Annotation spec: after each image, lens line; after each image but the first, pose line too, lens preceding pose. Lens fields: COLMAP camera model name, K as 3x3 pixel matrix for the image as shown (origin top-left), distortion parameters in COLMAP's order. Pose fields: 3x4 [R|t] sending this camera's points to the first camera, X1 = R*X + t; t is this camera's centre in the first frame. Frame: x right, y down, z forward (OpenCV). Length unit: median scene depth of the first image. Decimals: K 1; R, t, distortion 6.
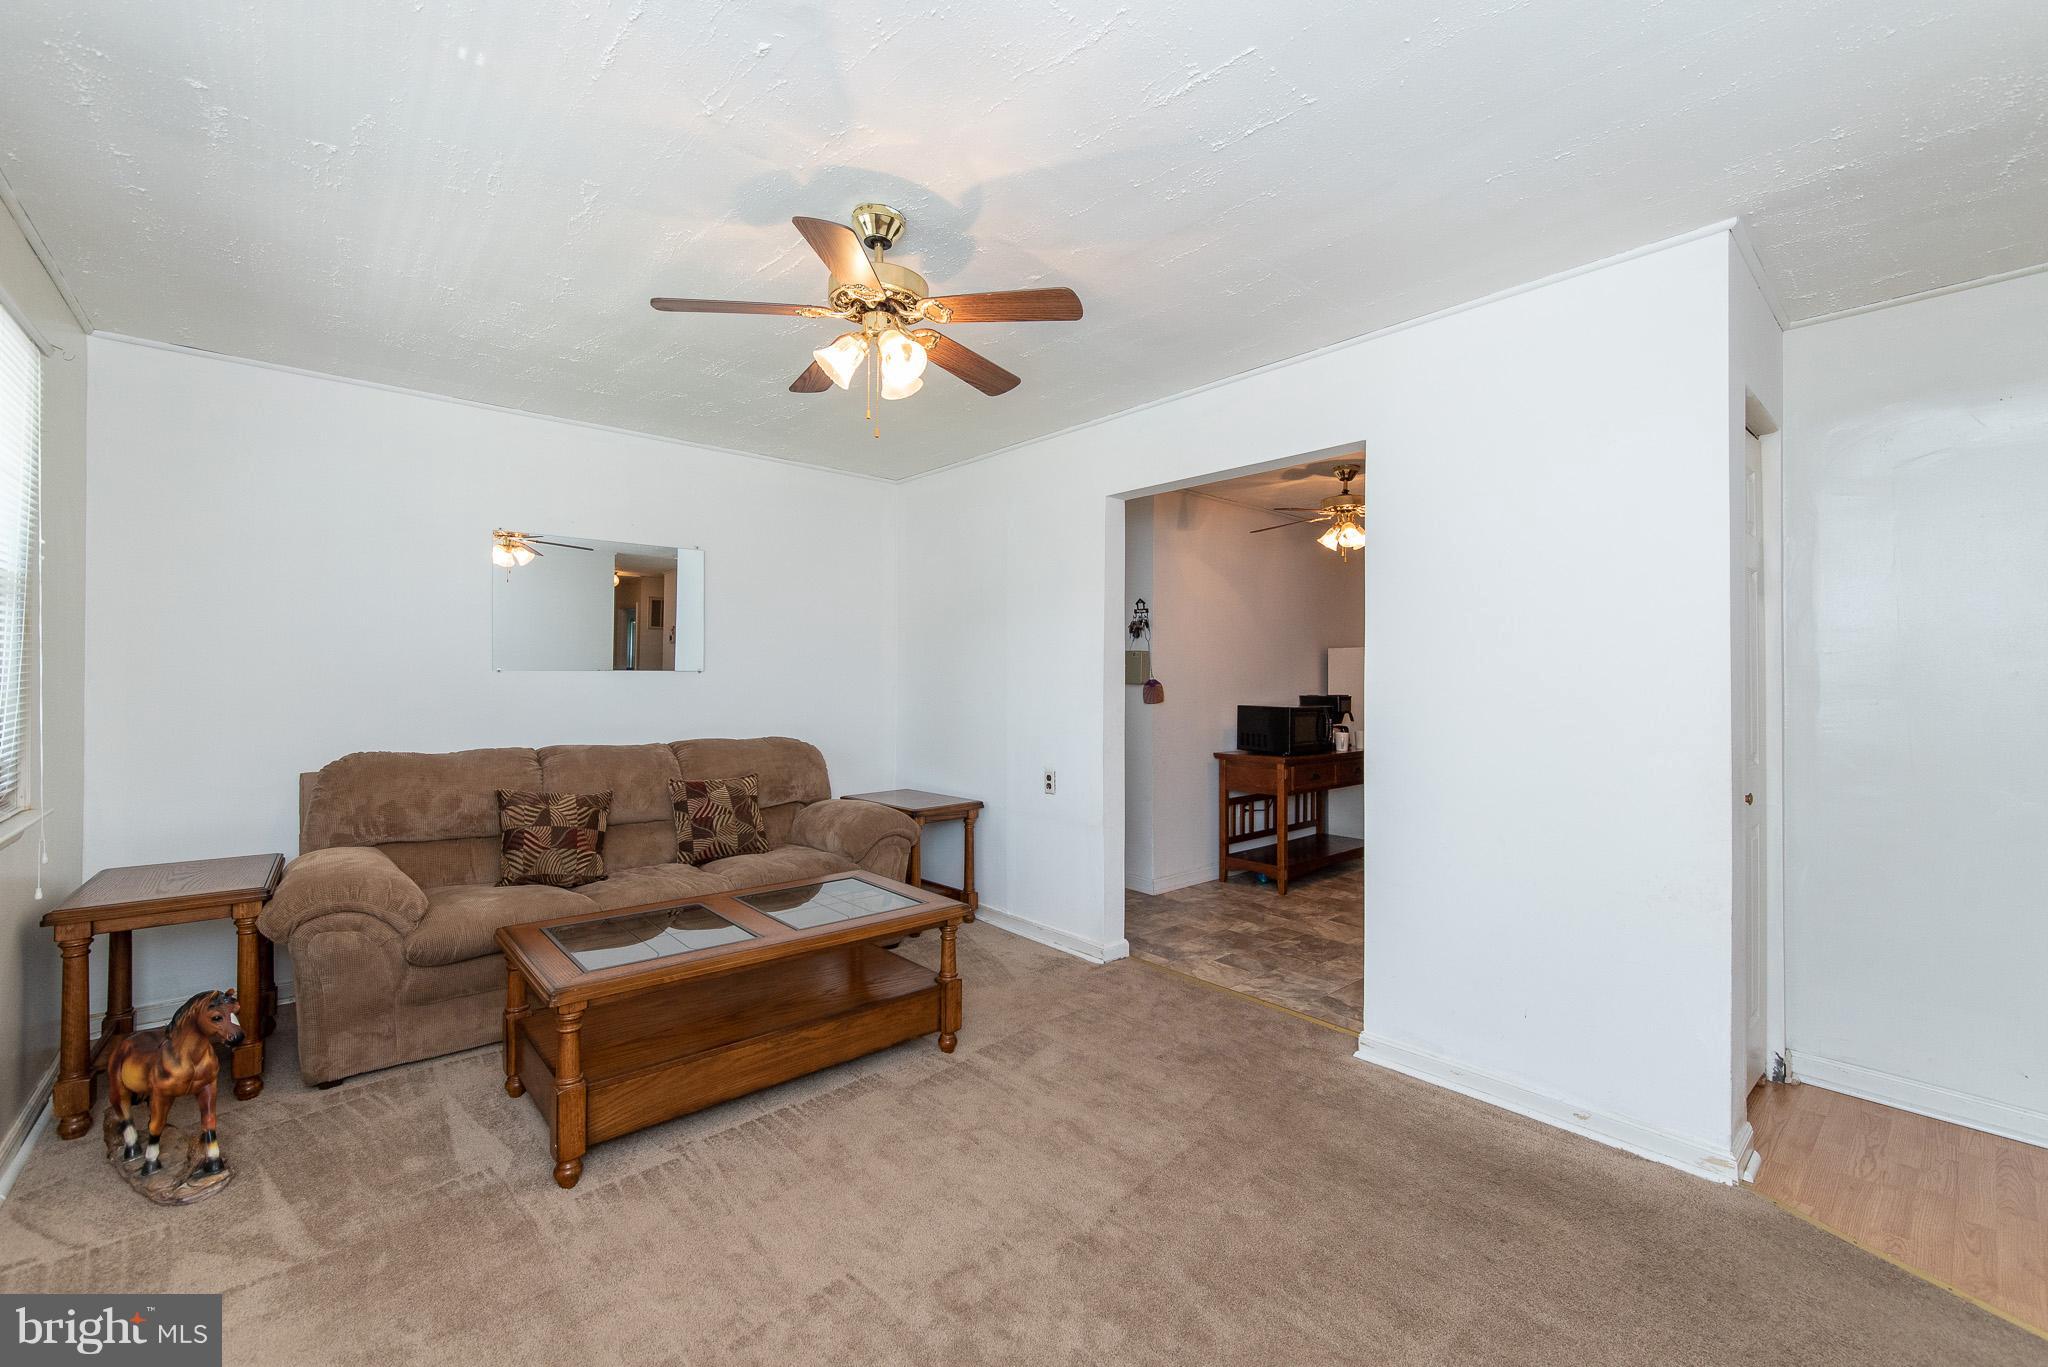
lens RADIAL K [[847.2, 0, 1024.0], [0, 847.2, 683.5], [0, 0, 1]] dist [0.002441, 0.000165]
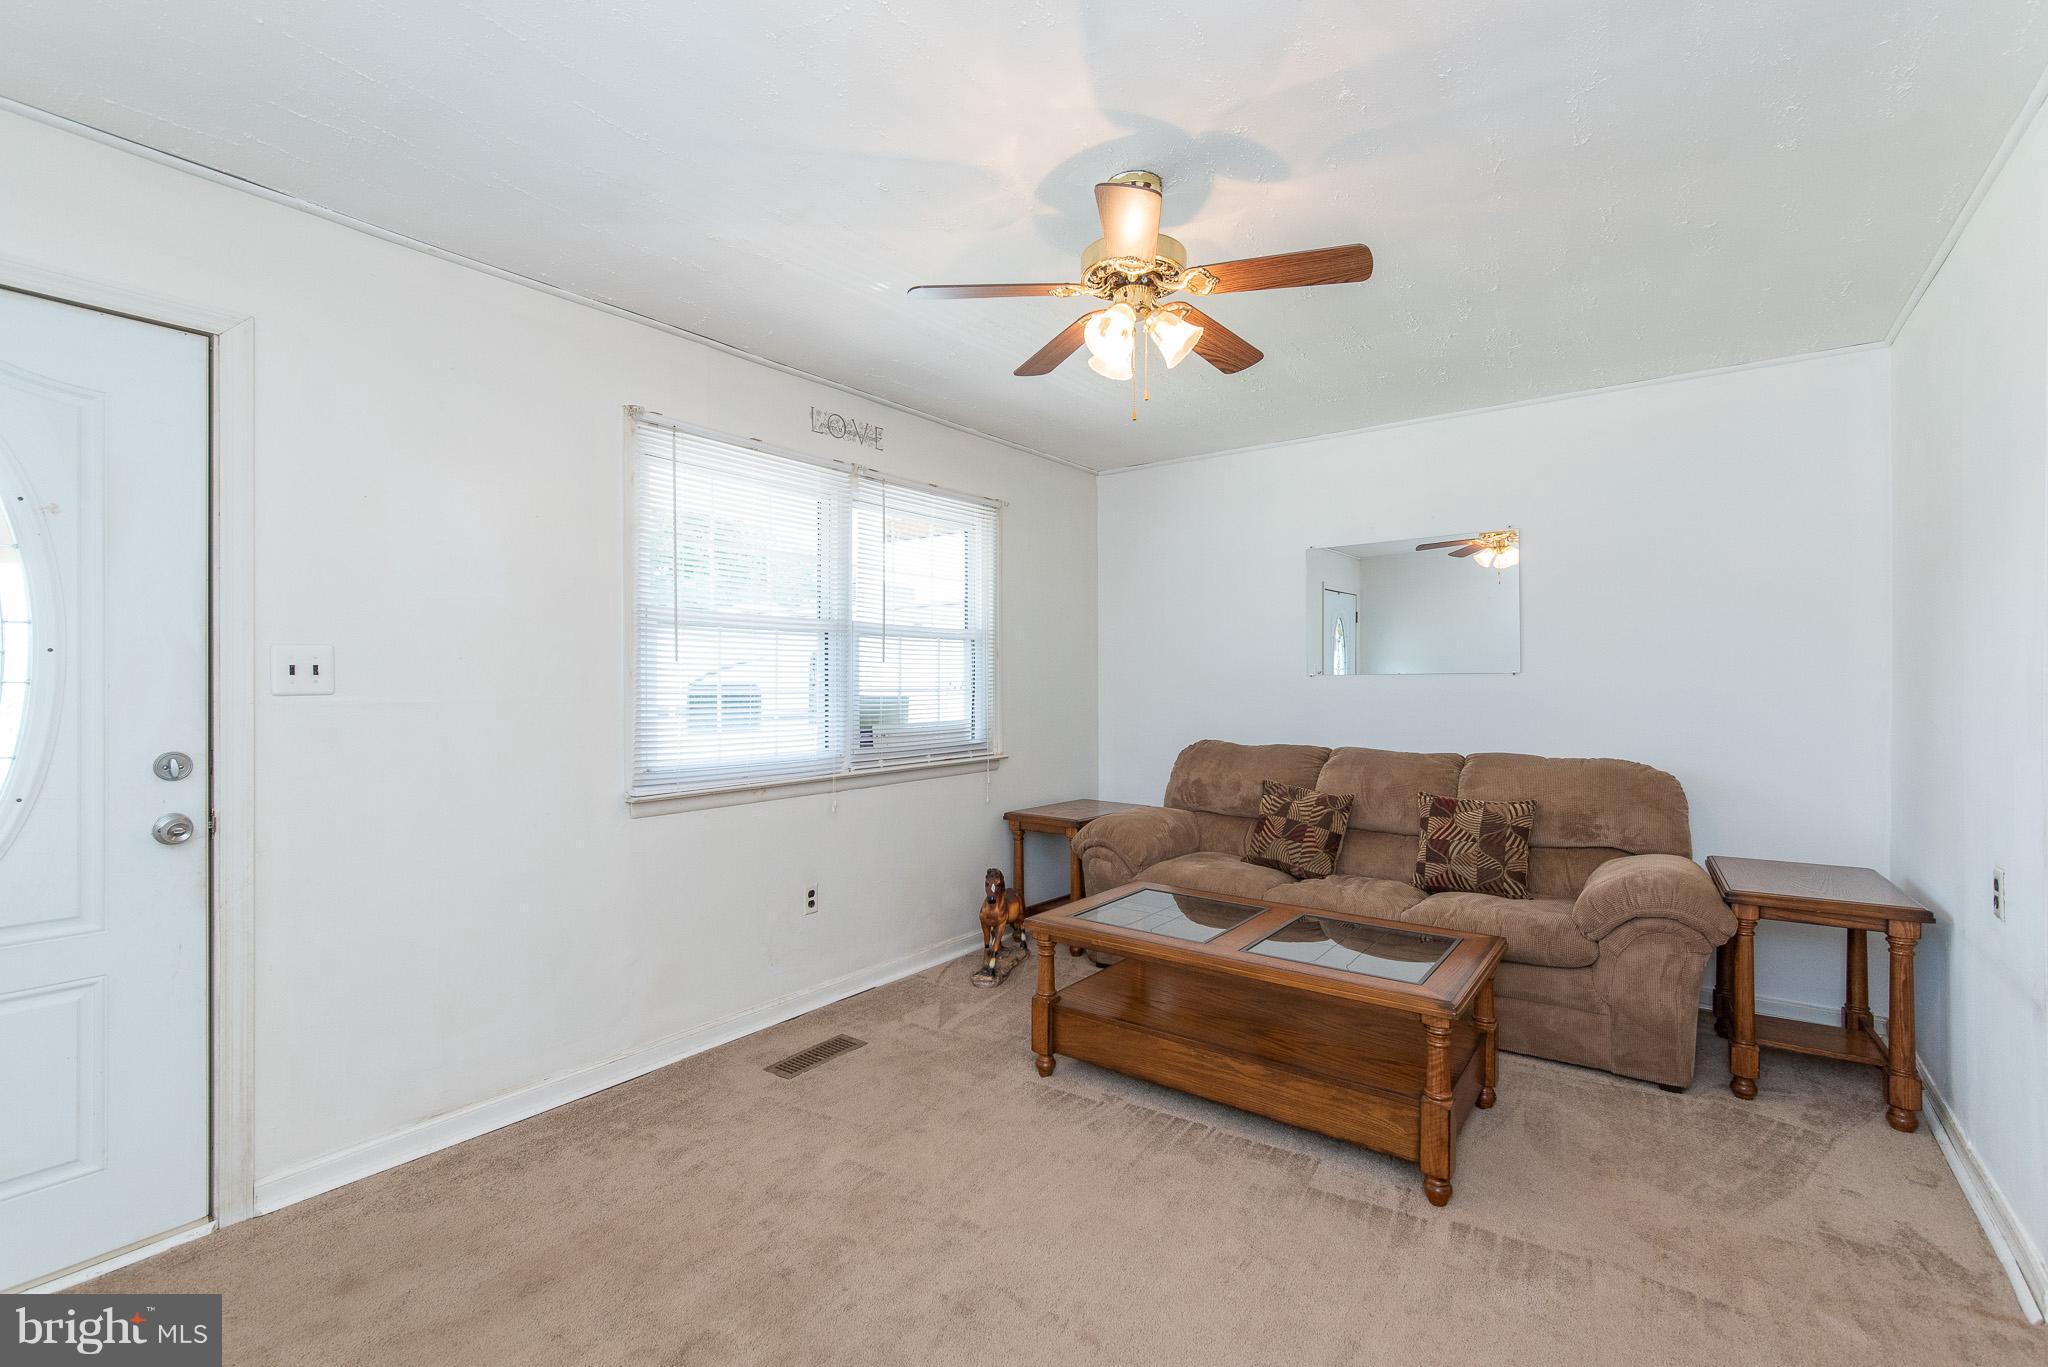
lens RADIAL K [[896.0, 0, 1024.0], [0, 896.0, 683.5], [0, 0, 1]] dist [-0.002657, -0.000212]
pose [[0.204525, -0.004427, -0.978851, 0.476197], [-0.003460, 0.999980, -0.005246, 0.002648], [0.978855, 0.004460, 0.204506, 0.414830]]
